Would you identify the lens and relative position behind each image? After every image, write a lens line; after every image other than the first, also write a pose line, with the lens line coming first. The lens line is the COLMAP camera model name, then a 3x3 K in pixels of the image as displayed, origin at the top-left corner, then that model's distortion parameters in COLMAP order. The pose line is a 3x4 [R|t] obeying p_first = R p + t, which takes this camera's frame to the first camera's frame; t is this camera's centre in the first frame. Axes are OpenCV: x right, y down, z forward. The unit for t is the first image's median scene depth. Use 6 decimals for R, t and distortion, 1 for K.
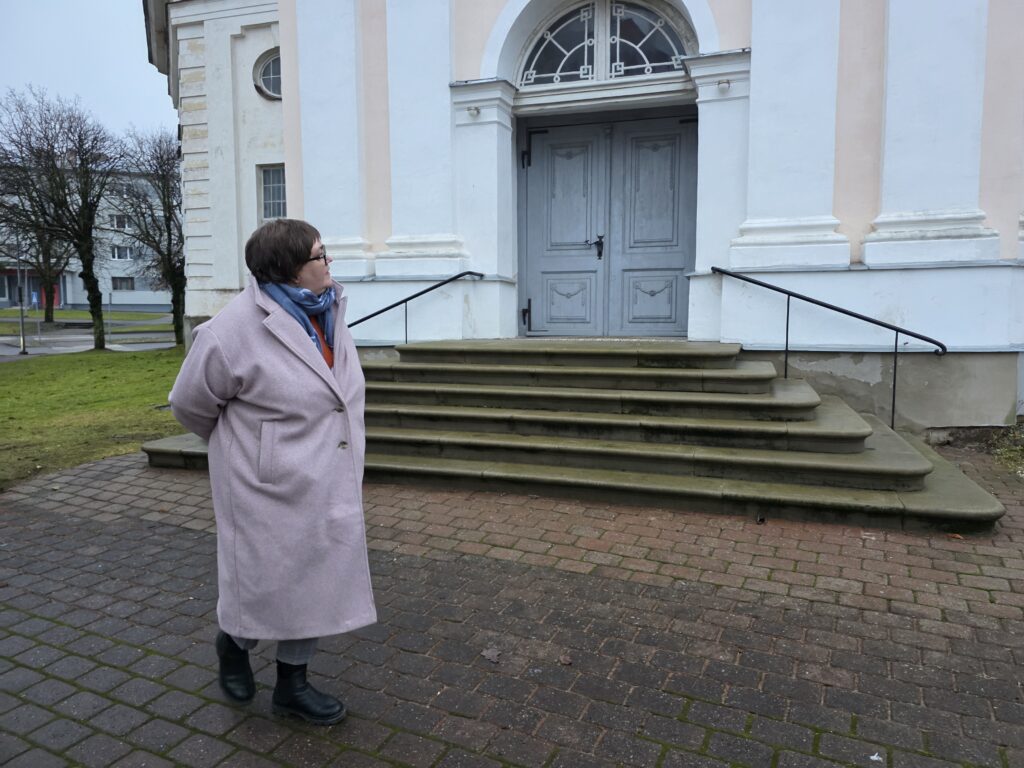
lens RADIAL K [[695.5, 0, 515.8], [0, 695.5, 377.8], [0, 0, 1]] dist [0.063343, -0.044258]
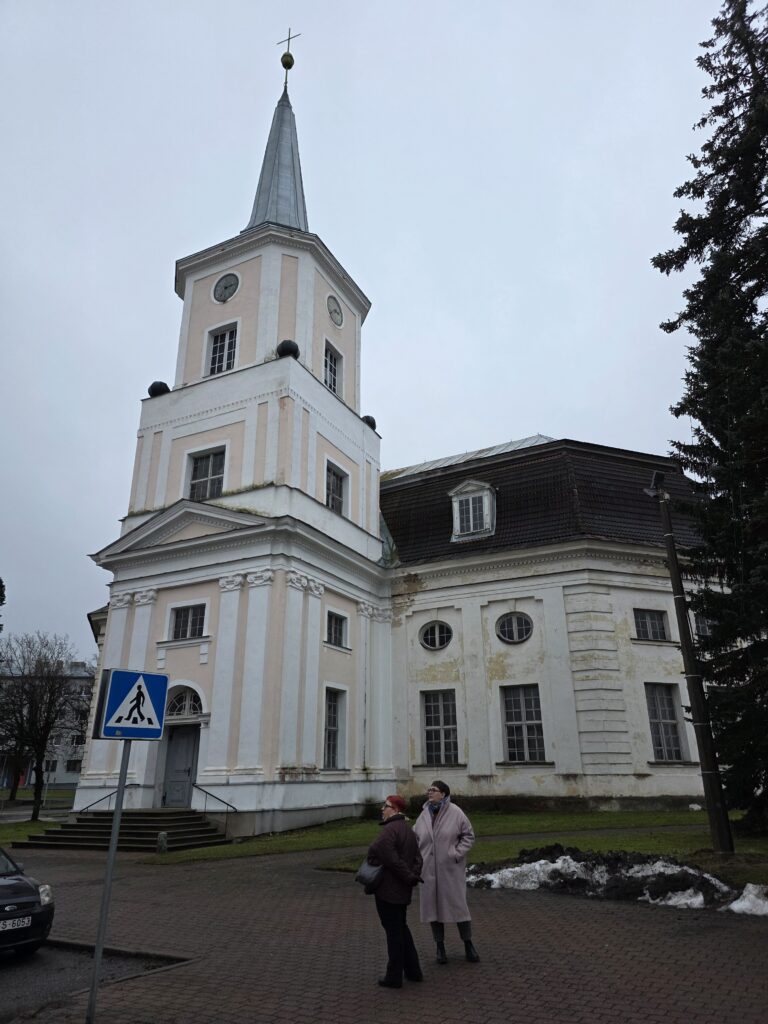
lens RADIAL K [[695.5, 0, 381.5], [0, 695.5, 515.8], [0, 0, 1]] dist [0.063343, -0.044258]
pose [[0.990577, -0.056136, -0.124928, 1.333408], [-0.004211, 0.899228, -0.437460, 0.120284], [0.136896, 0.433863, 0.890518, -1.890822]]
